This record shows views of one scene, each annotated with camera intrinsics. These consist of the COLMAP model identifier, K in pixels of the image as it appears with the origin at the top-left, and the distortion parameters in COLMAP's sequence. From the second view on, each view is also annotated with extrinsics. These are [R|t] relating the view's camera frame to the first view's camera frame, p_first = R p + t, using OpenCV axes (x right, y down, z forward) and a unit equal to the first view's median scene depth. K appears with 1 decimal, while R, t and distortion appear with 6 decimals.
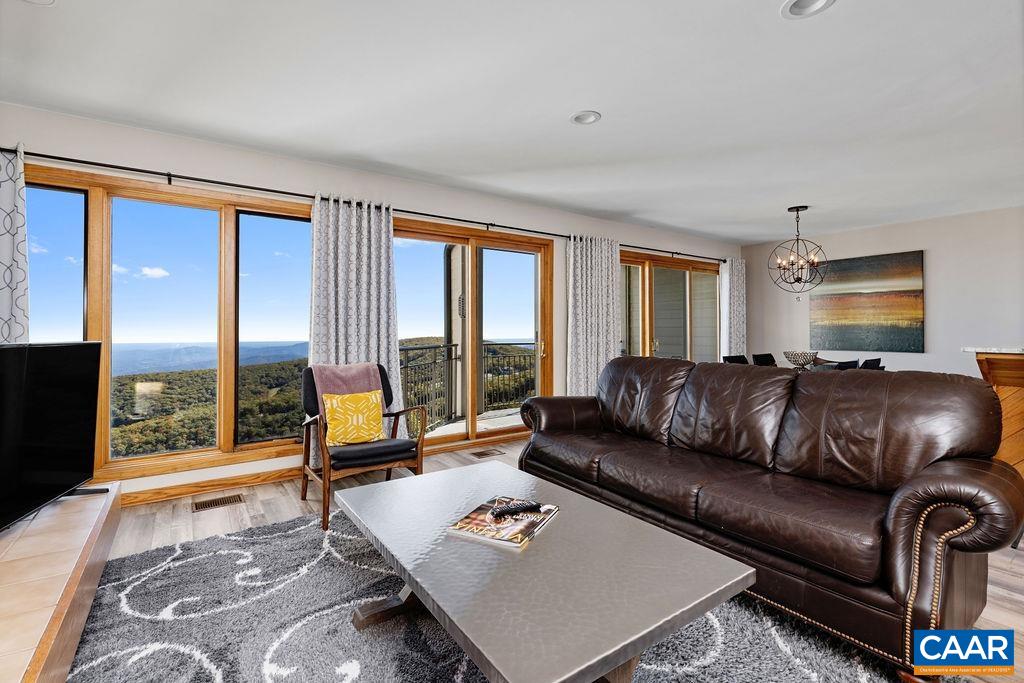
lens RADIAL K [[474.6, 0, 515.0], [0, 474.6, 321.3], [0, 0, 1]] dist [0.003739, 0.000112]
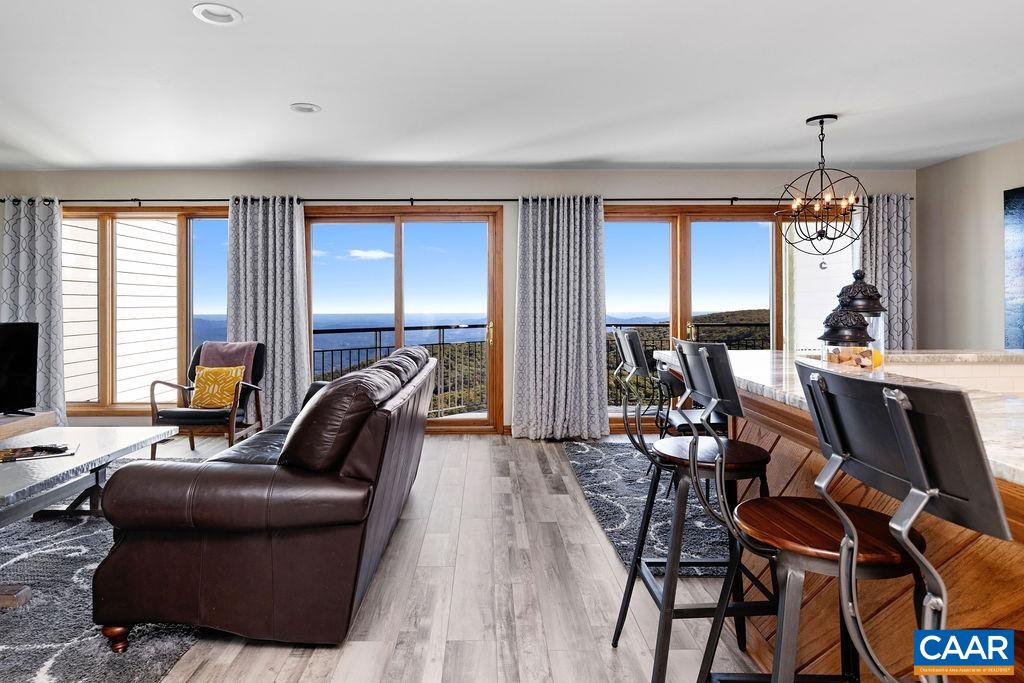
lens RADIAL K [[583.5, 0, 486.6], [0, 583.5, 309.2], [0, 0, 1]] dist [-0.006522, 0.003268]
pose [[0.816668, 0.005053, -0.577085, 0.674873], [0.012864, 0.999554, 0.026957, -0.014921], [0.576964, -0.029438, 0.816239, 0.129667]]
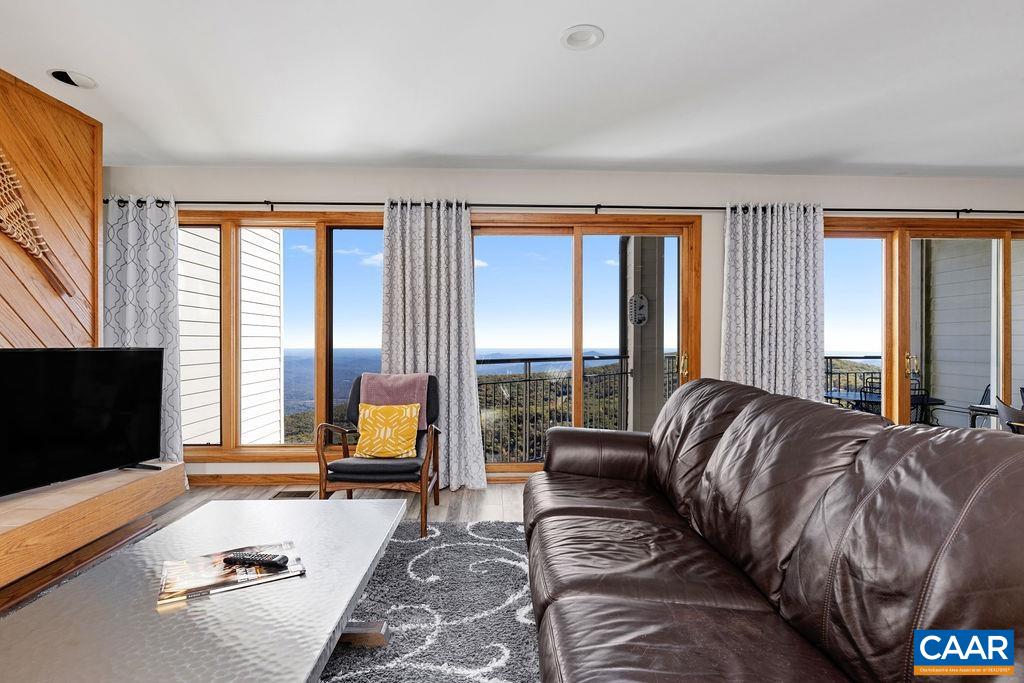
lens RADIAL K [[519.4, 0, 509.3], [0, 519.4, 342.5], [0, 0, 1]] dist [-0.002780, 0.001430]
pose [[0.834504, 0.004409, -0.550984, 0.281118], [0.008602, 0.999742, 0.021028, 0.004411], [0.550934, -0.022287, 0.834251, 0.172194]]
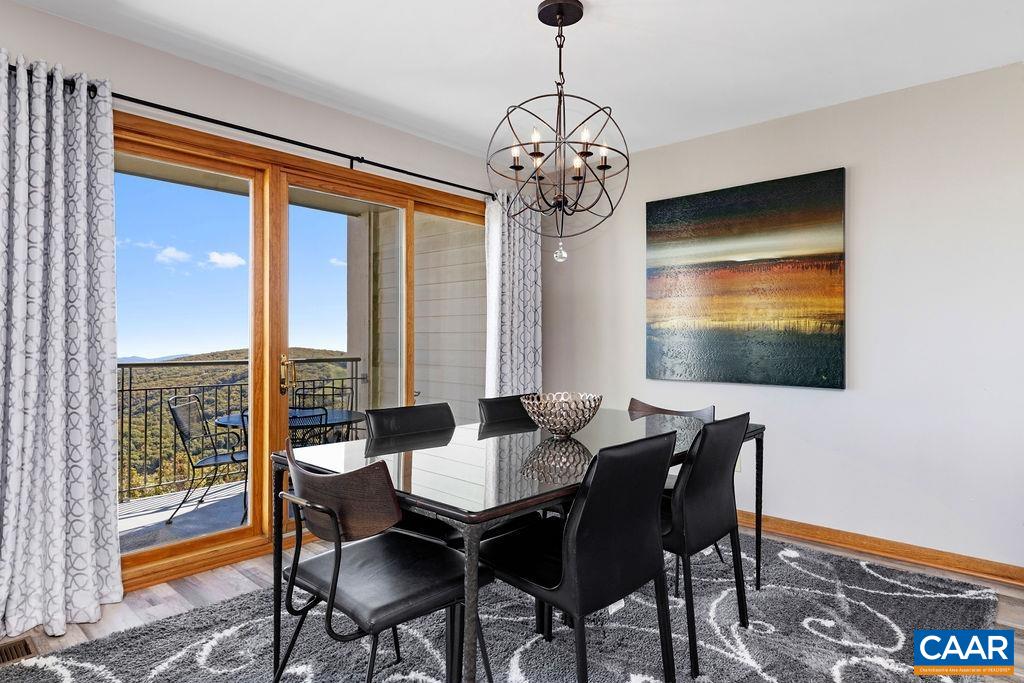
lens RADIAL K [[583.5, 0, 519.0], [0, 583.5, 334.9], [0, 0, 1]] dist [-0.006522, 0.003268]
pose [[0.977427, 0.006973, 0.211160, 0.471300], [-0.010542, 0.999820, 0.015780, 0.008414], [-0.211012, -0.017649, 0.977324, 0.562584]]
